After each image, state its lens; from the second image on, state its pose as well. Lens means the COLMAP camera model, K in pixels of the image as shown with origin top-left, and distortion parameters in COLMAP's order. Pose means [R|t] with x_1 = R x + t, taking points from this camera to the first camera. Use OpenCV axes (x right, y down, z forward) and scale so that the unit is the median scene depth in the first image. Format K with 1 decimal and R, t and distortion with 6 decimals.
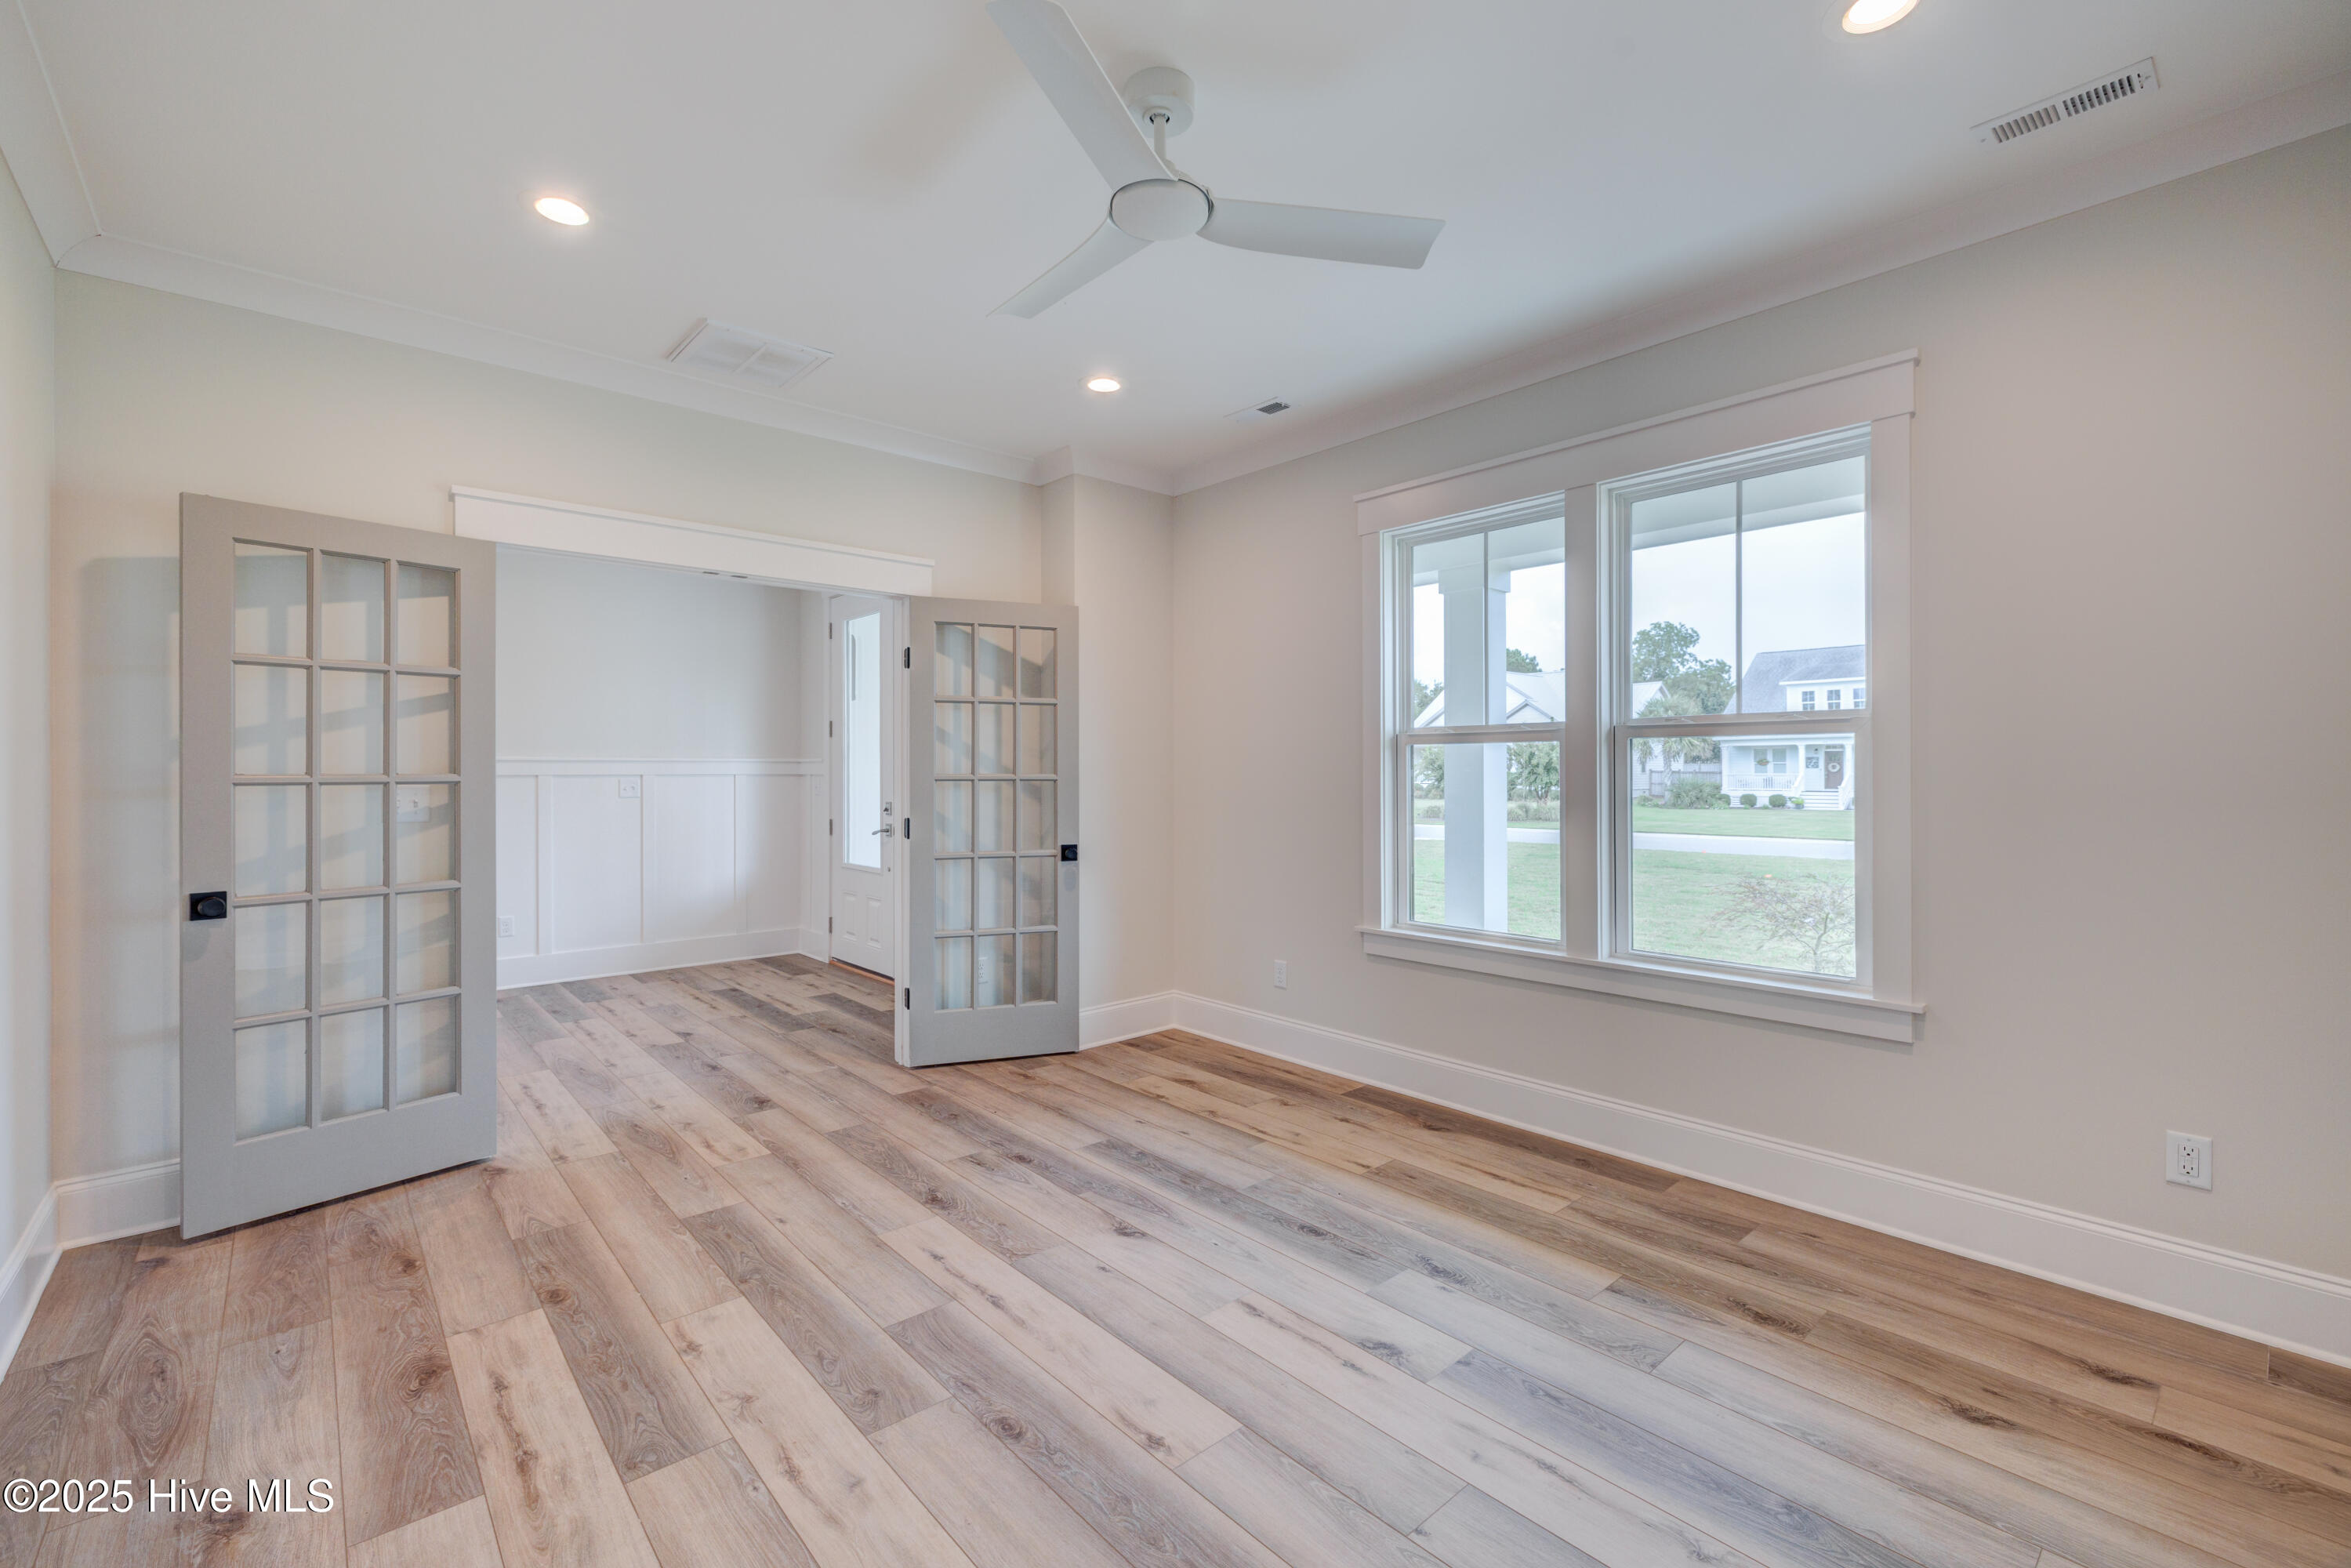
lens RADIAL K [[1010.6, 0, 1156.5], [0, 1010.6, 766.4], [0, 0, 1]] dist [0.002140, 0.000061]
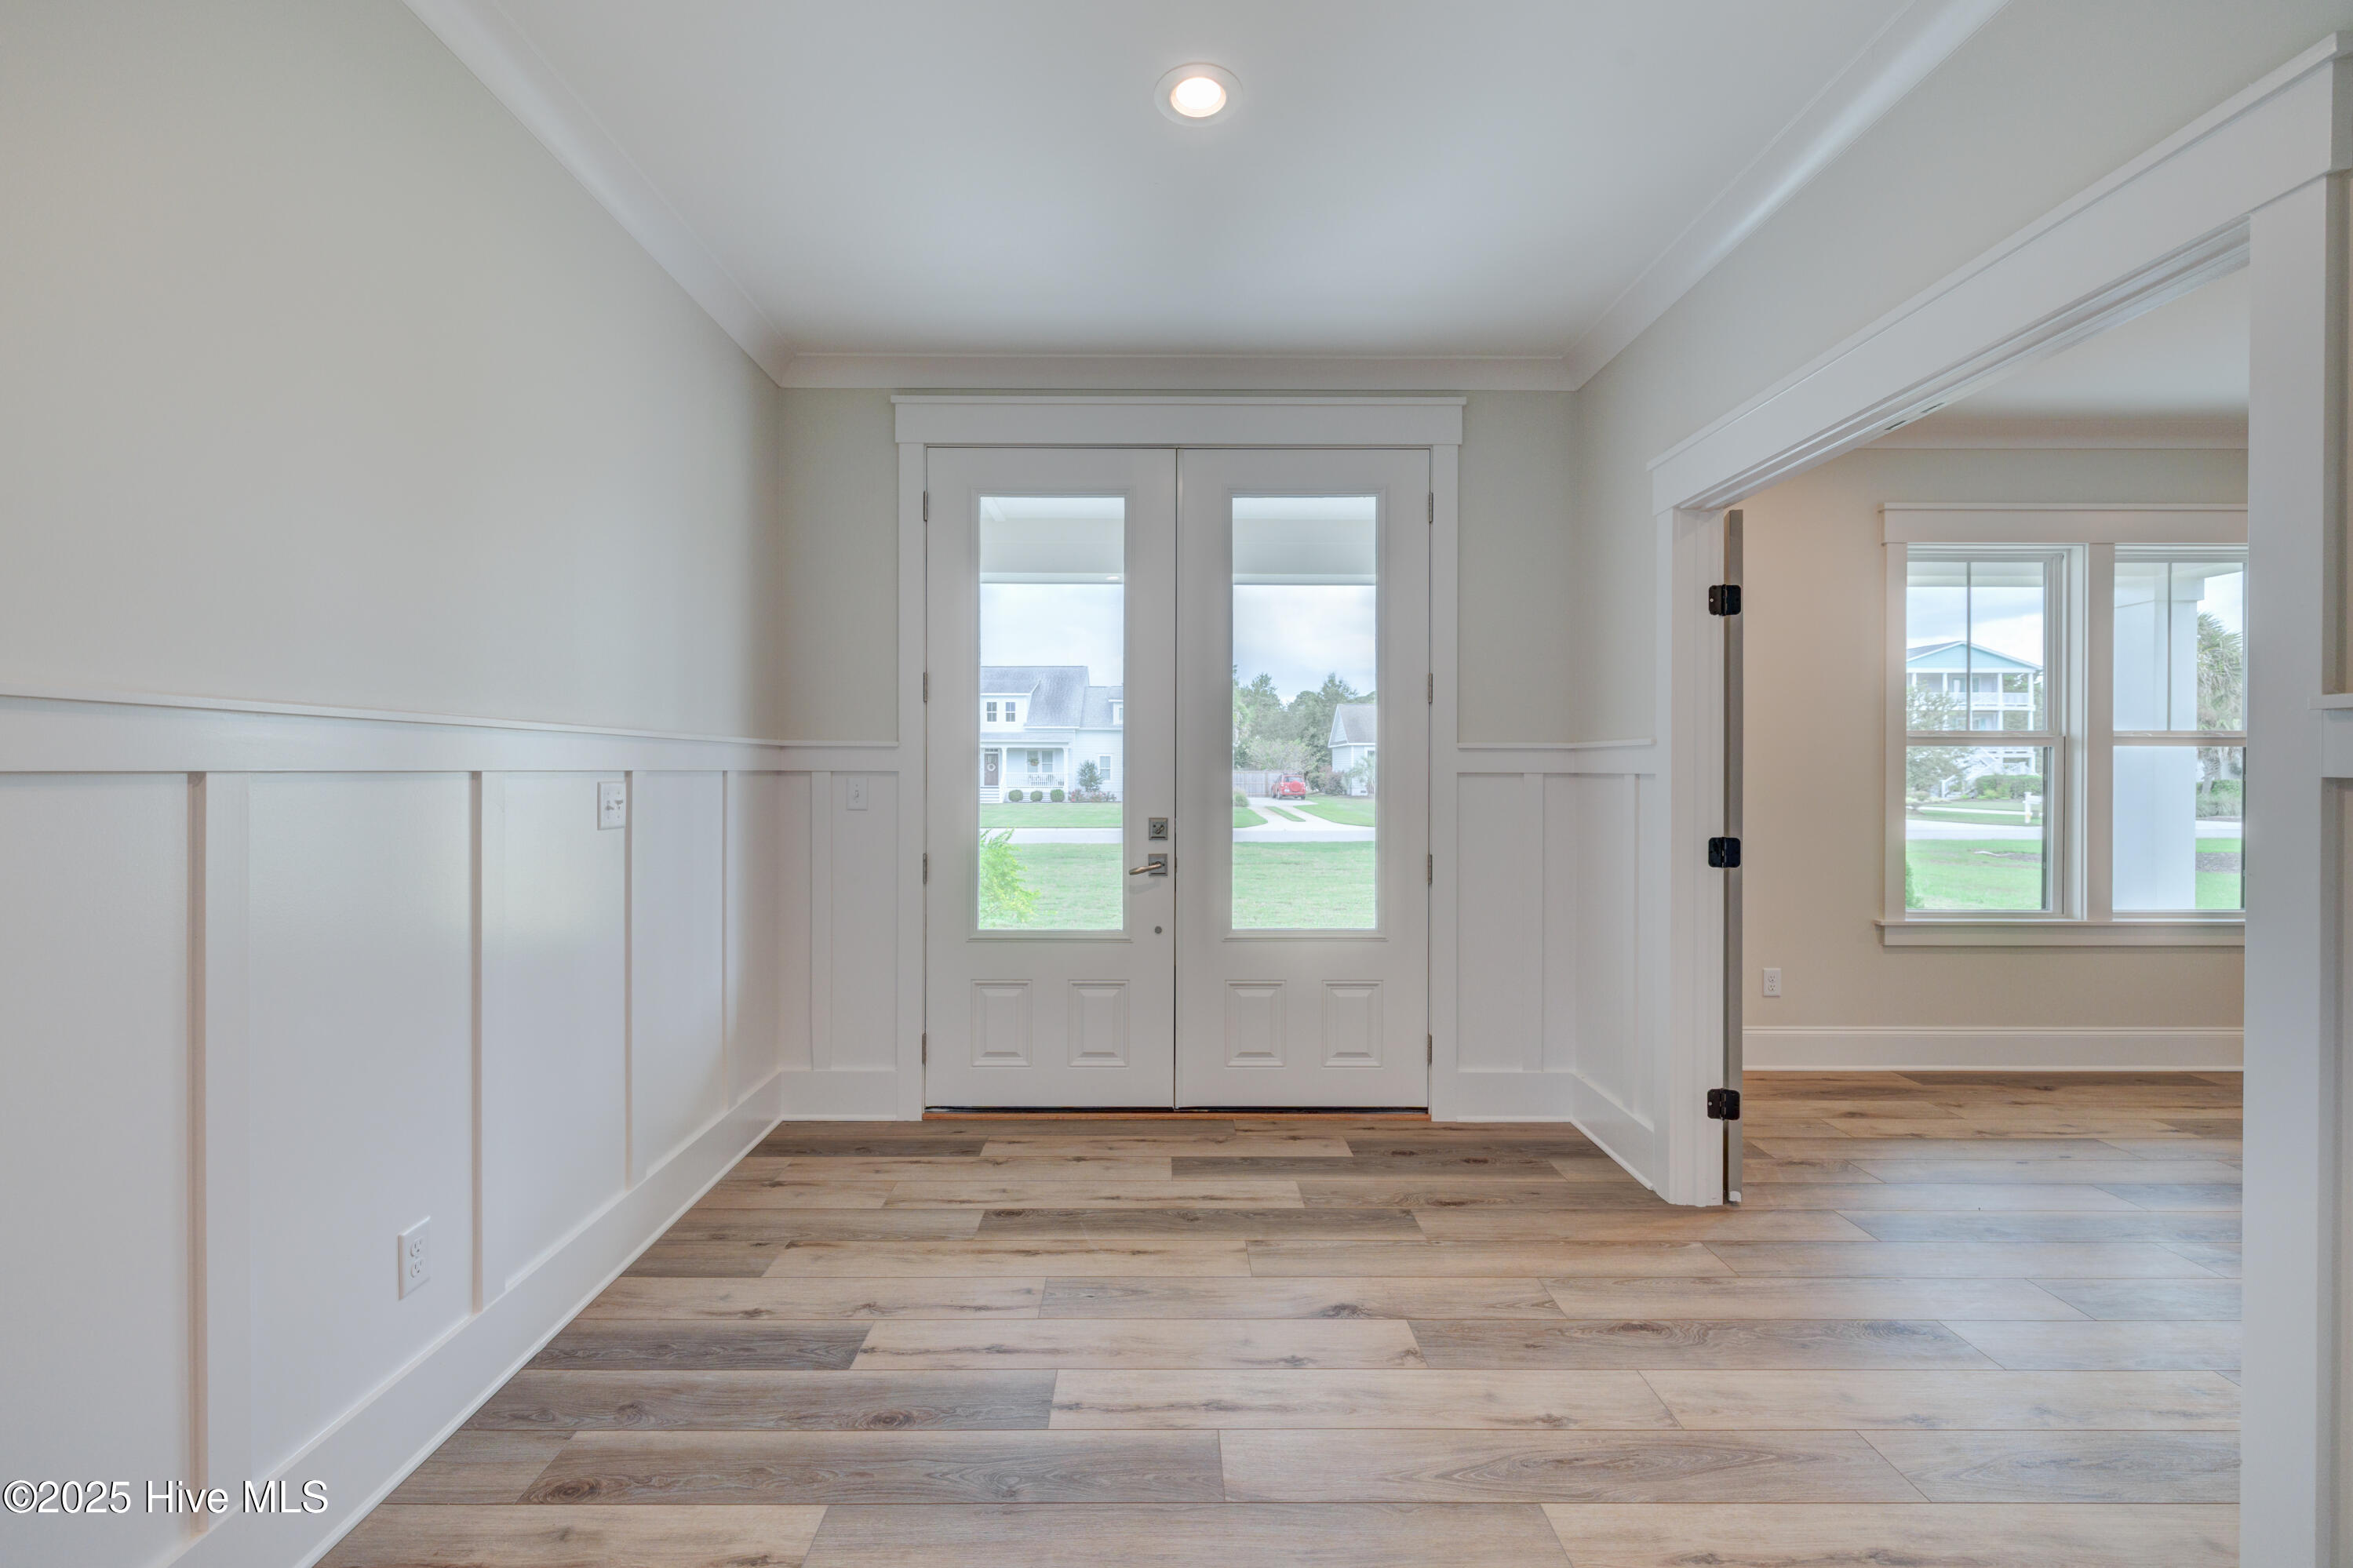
lens RADIAL K [[1011.3, 0, 1159.4], [0, 1011.3, 780.2], [0, 0, 1]] dist [0.002140, 0.000061]
pose [[0.643387, -0.006000, 0.765518, -1.041648], [-0.004081, 0.999928, 0.011266, 0.009350], [-0.765531, -0.010373, 0.643316, 0.893418]]
